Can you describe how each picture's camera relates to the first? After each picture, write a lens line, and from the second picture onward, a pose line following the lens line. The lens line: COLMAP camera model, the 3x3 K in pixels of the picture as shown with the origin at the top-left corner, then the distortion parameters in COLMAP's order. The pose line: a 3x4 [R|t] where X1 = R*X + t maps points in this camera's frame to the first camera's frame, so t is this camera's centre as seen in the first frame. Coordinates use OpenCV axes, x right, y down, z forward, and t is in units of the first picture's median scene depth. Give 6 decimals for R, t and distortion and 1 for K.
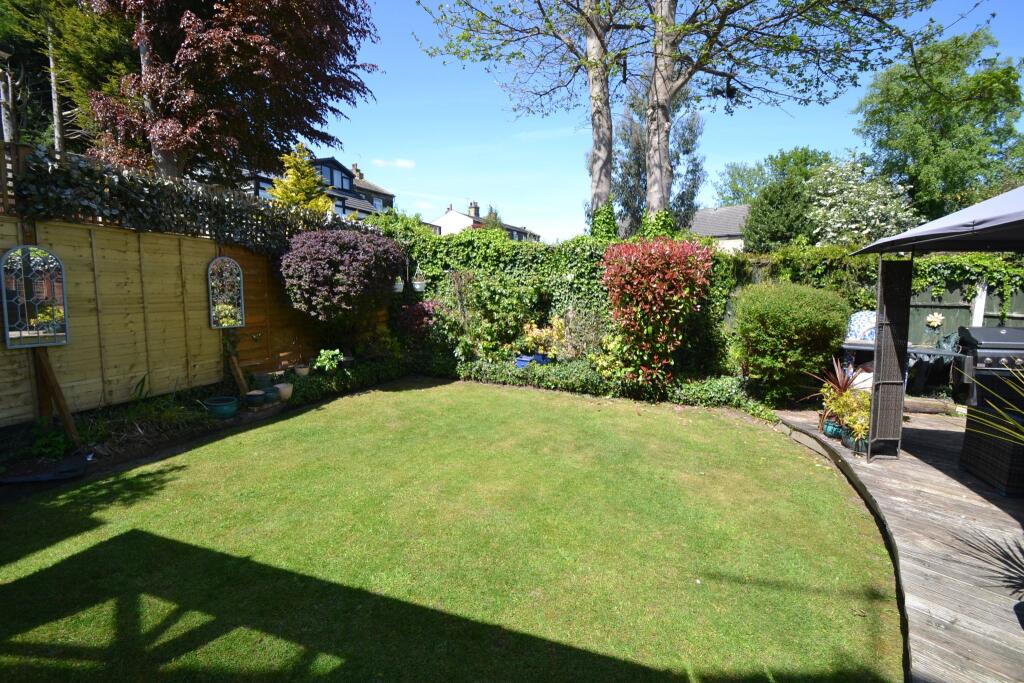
lens RADIAL K [[455.0, 0, 504.6], [0, 455.0, 347.4], [0, 0, 1]] dist [0.013571, -0.016043]
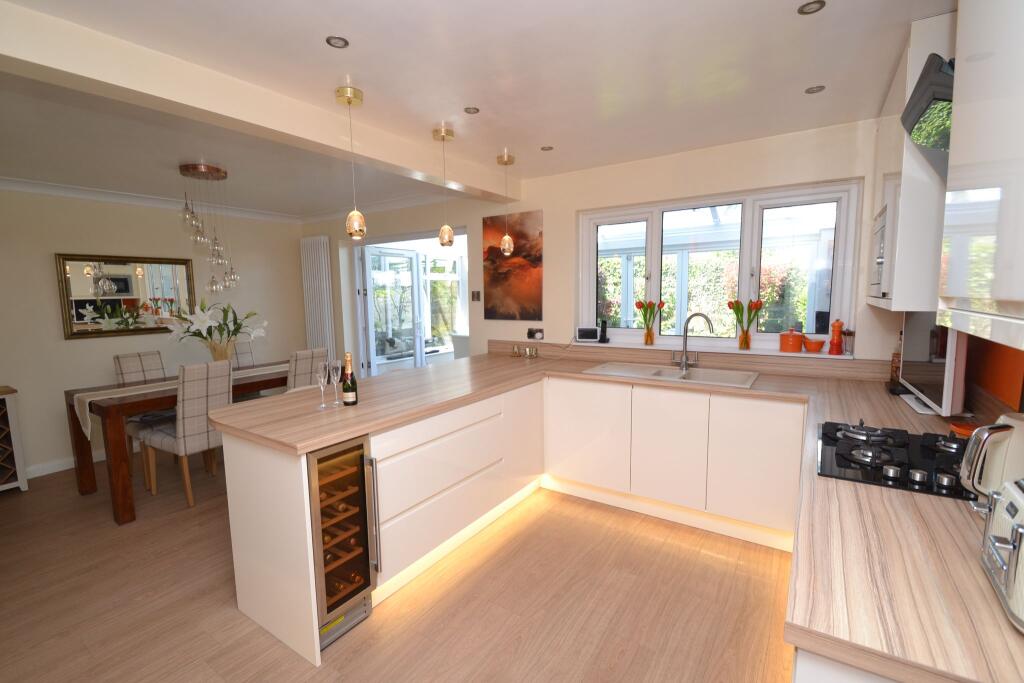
lens RADIAL K [[455.0, 0, 504.7], [0, 455.0, 349.5], [0, 0, 1]] dist [0.013571, -0.016043]
pose [[0.964244, 0.008825, -0.264867, -0.141202], [-0.006754, 0.999939, 0.008728, 0.104900], [0.264928, -0.006627, 0.964245, -1.014882]]
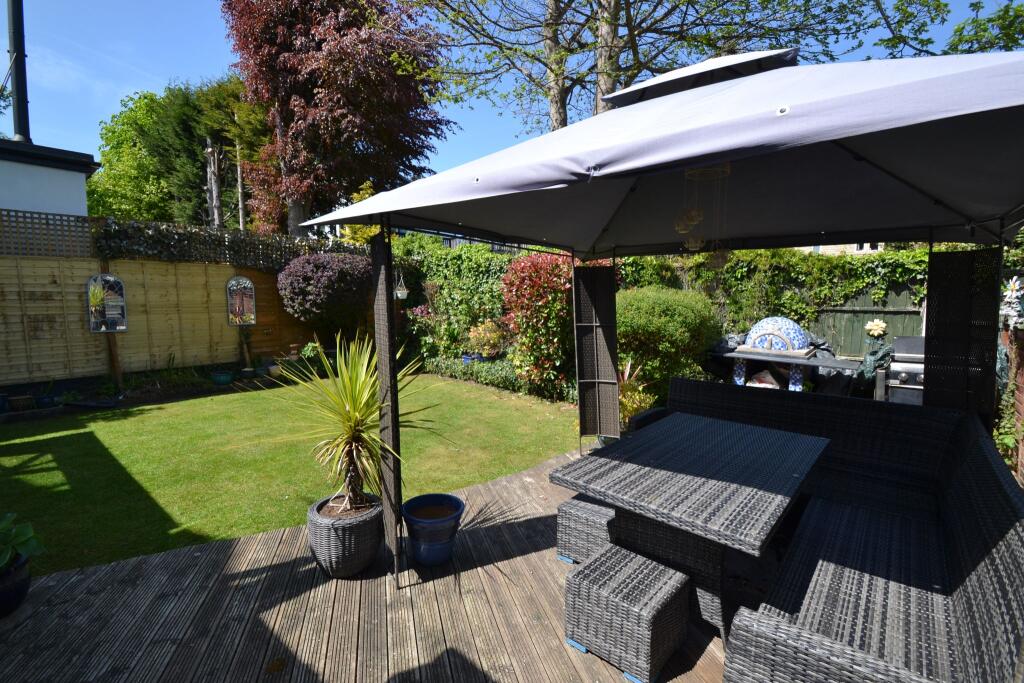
lens RADIAL K [[455.0, 0, 504.8], [0, 455.0, 343.7], [0, 0, 1]] dist [0.013571, -0.016043]
pose [[0.928729, 0.028828, -0.369638, 0.637963], [-0.038256, 0.999102, -0.018200, 0.010748], [0.368781, 0.031043, 0.928998, -0.037182]]
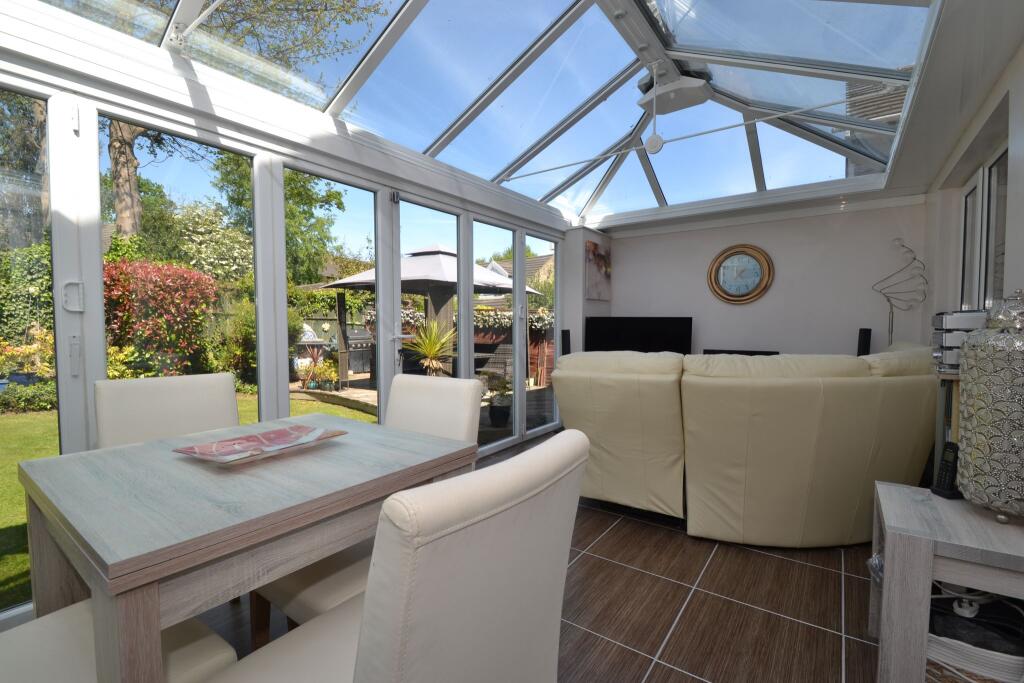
lens RADIAL K [[455.0, 0, 502.2], [0, 455.0, 345.6], [0, 0, 1]] dist [0.013571, -0.016043]
pose [[0.305235, -0.052916, 0.950806, -0.544092], [0.115285, 0.993165, 0.018264, 0.059285], [-0.945273, 0.104038, 0.309249, -0.191263]]
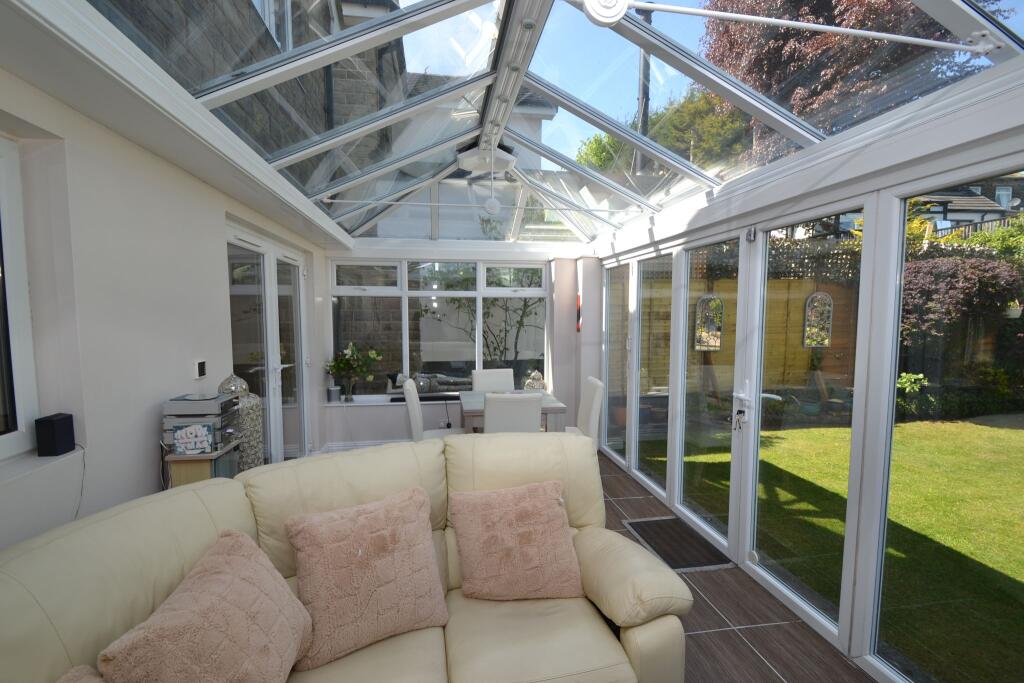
lens RADIAL K [[455.0, 0, 505.3], [0, 455.0, 346.3], [0, 0, 1]] dist [0.013571, -0.016043]
pose [[0.460593, 0.060029, -0.885579, 0.111314], [-0.098469, 0.995008, 0.016232, 0.018195], [0.882133, 0.079726, 0.464204, -0.324616]]
